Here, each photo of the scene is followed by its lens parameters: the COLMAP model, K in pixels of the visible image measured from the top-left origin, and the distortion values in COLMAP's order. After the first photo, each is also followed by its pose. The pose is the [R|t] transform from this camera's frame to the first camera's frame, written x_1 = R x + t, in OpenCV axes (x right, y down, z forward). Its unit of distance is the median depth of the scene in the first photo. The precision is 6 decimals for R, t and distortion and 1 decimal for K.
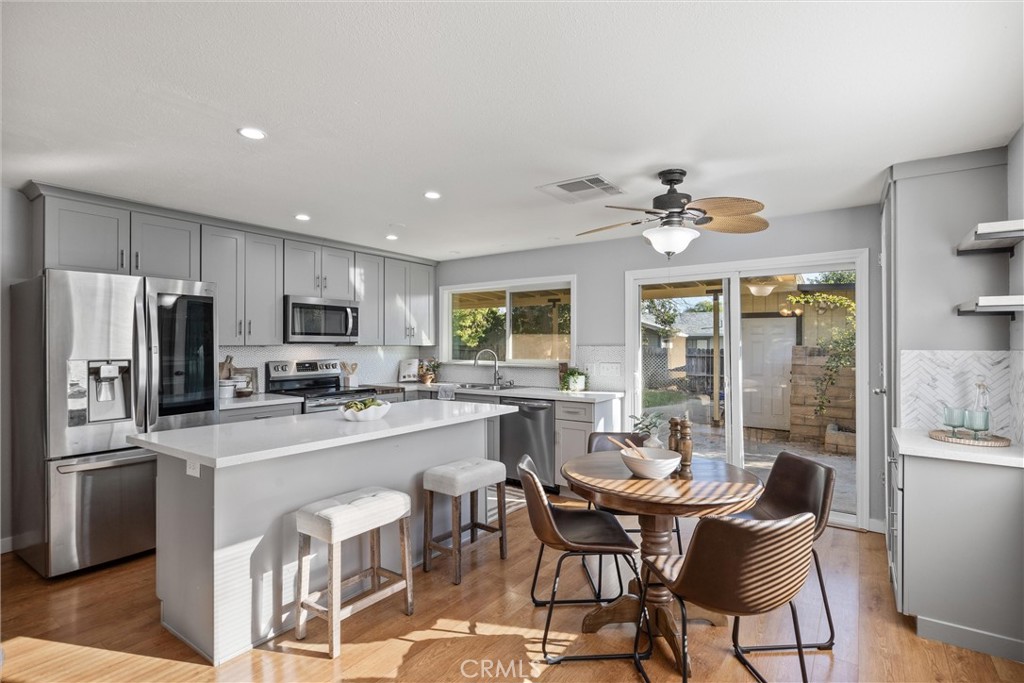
lens RADIAL K [[486.3, 0, 524.4], [0, 486.3, 341.4], [0, 0, 1]] dist [0.001292, 0.000028]
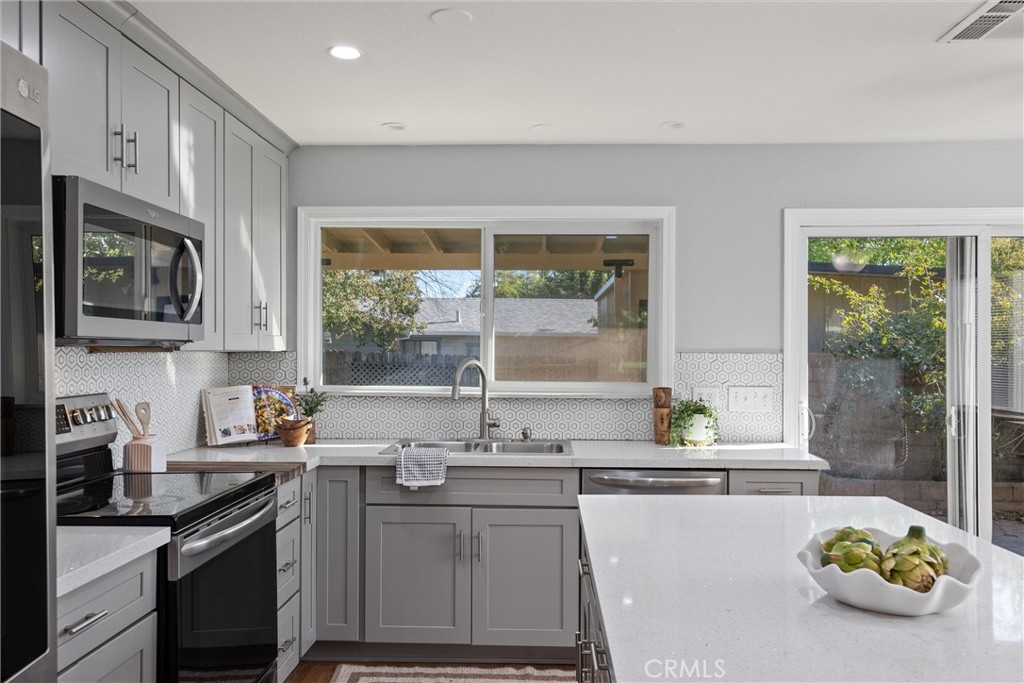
lens RADIAL K [[791.8, 0, 512.0], [0, 791.8, 341.5], [0, 0, 1]] dist [0.034291, 0.001134]
pose [[0.852468, 0.008375, 0.522712, -0.443628], [-0.007945, 0.999964, -0.003064, 0.001490], [-0.522719, -0.001541, 0.852504, 0.401241]]
